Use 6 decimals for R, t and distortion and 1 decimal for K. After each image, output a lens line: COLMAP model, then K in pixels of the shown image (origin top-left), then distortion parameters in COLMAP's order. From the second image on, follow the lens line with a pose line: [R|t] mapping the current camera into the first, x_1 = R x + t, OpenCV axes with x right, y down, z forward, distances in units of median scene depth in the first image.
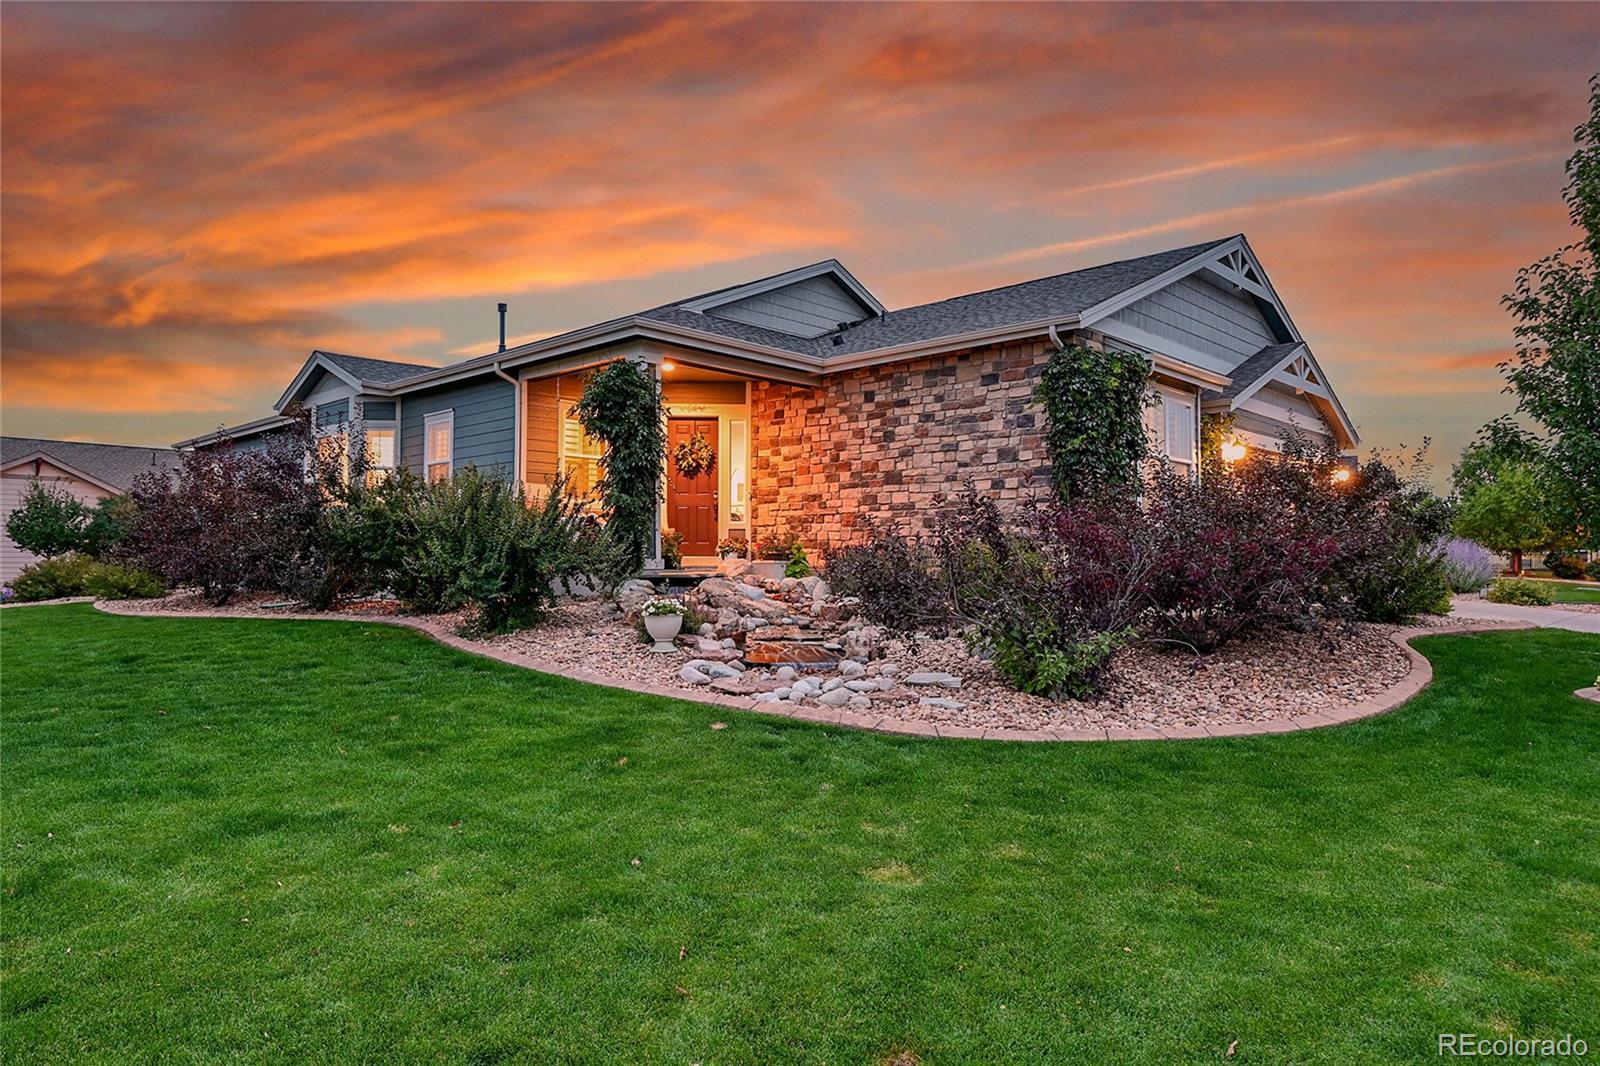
lens RADIAL K [[994.4, 0, 799.6], [0, 994.4, 536.9], [0, 0, 1]] dist [-0.000971, 0.000049]
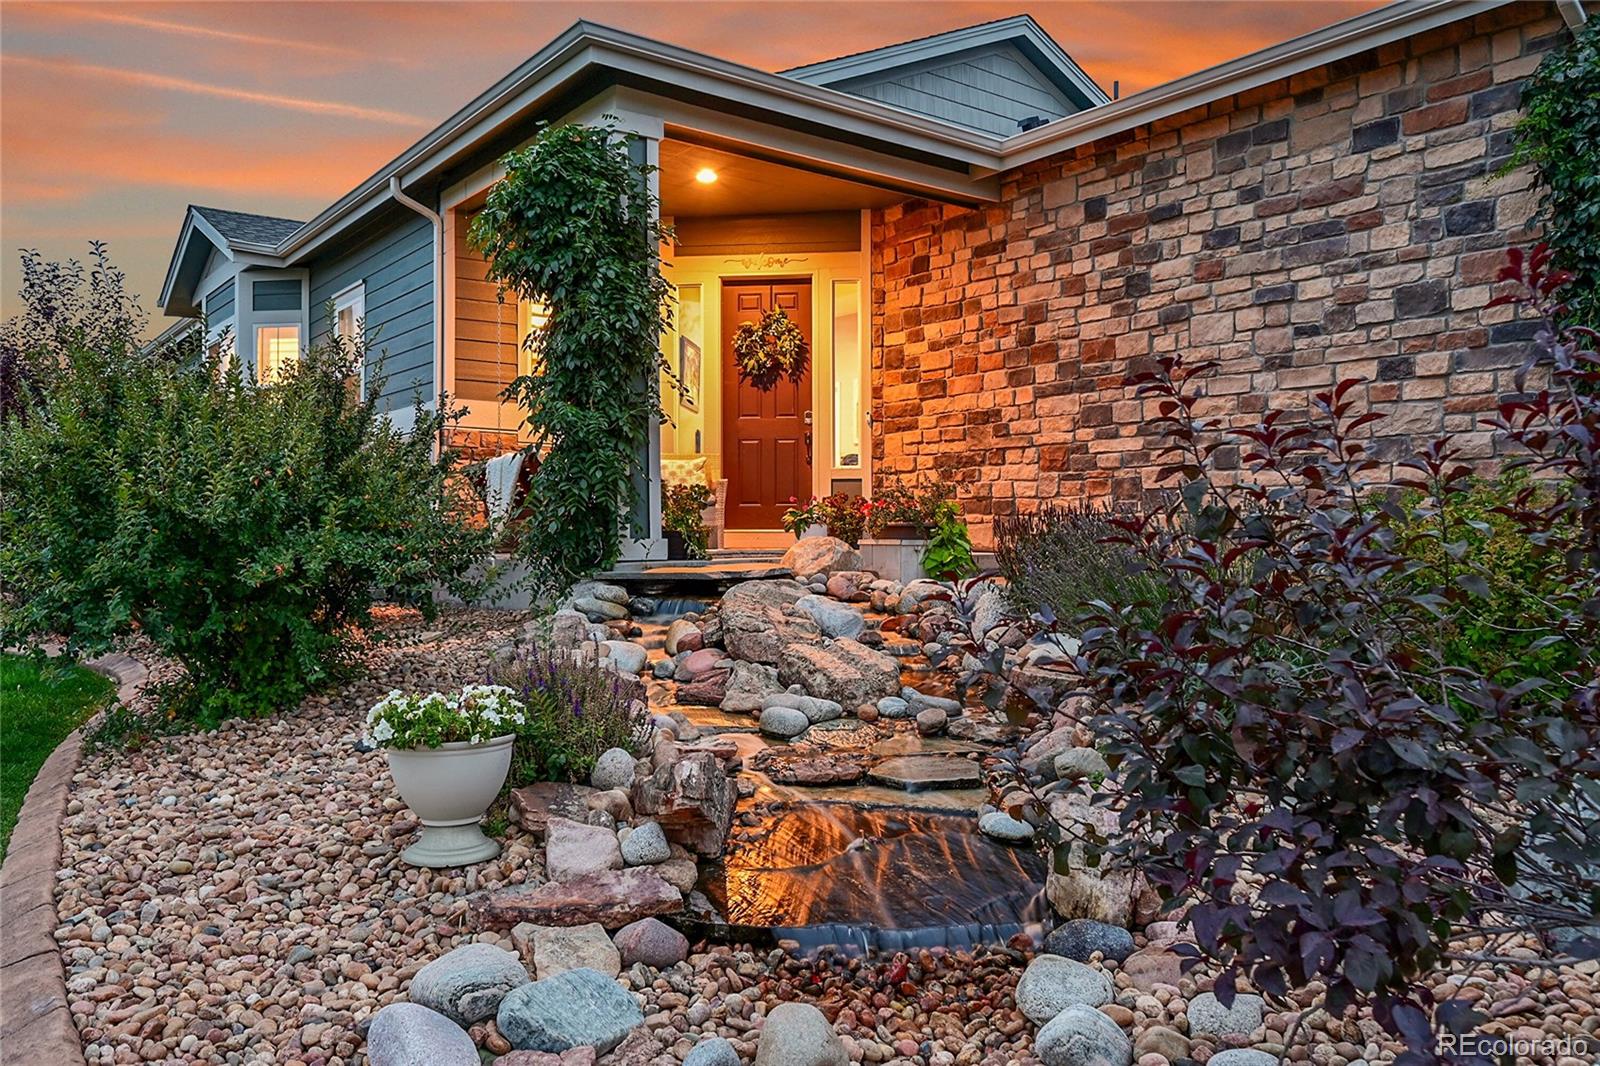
lens RADIAL K [[1146.0, 0, 797.0], [0, 1146.0, 528.8], [0, 0, 1]] dist [-0.009844, 0.006819]
pose [[0.985561, -0.003894, -0.169279, 0.019996], [0.008581, 0.999599, 0.026969, 0.002610], [0.169106, -0.028032, 0.985199, 0.421916]]
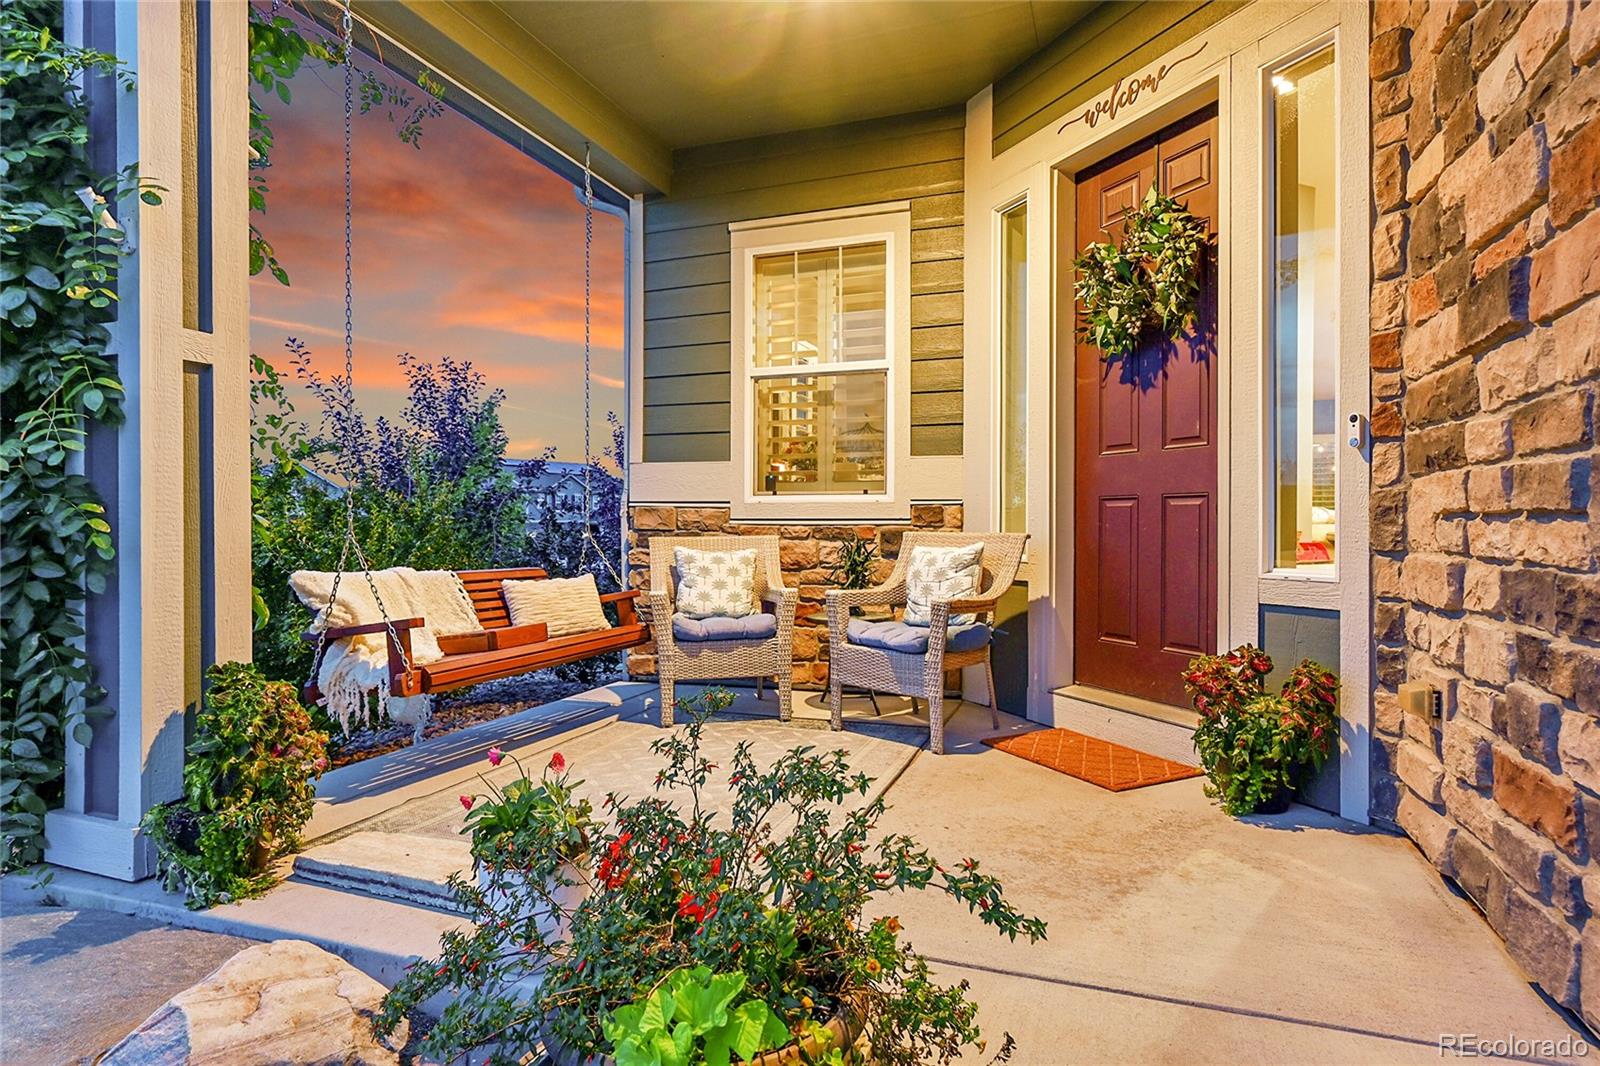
lens RADIAL K [[863.1, 0, 804.8], [0, 863.1, 529.4], [0, 0, 1]] dist [0.000729, 0.000060]
pose [[0.385308, 0.003470, -0.922781, 0.066116], [0.027440, 0.999508, 0.015216, -0.032663], [0.922380, -0.031184, 0.385023, 0.962461]]
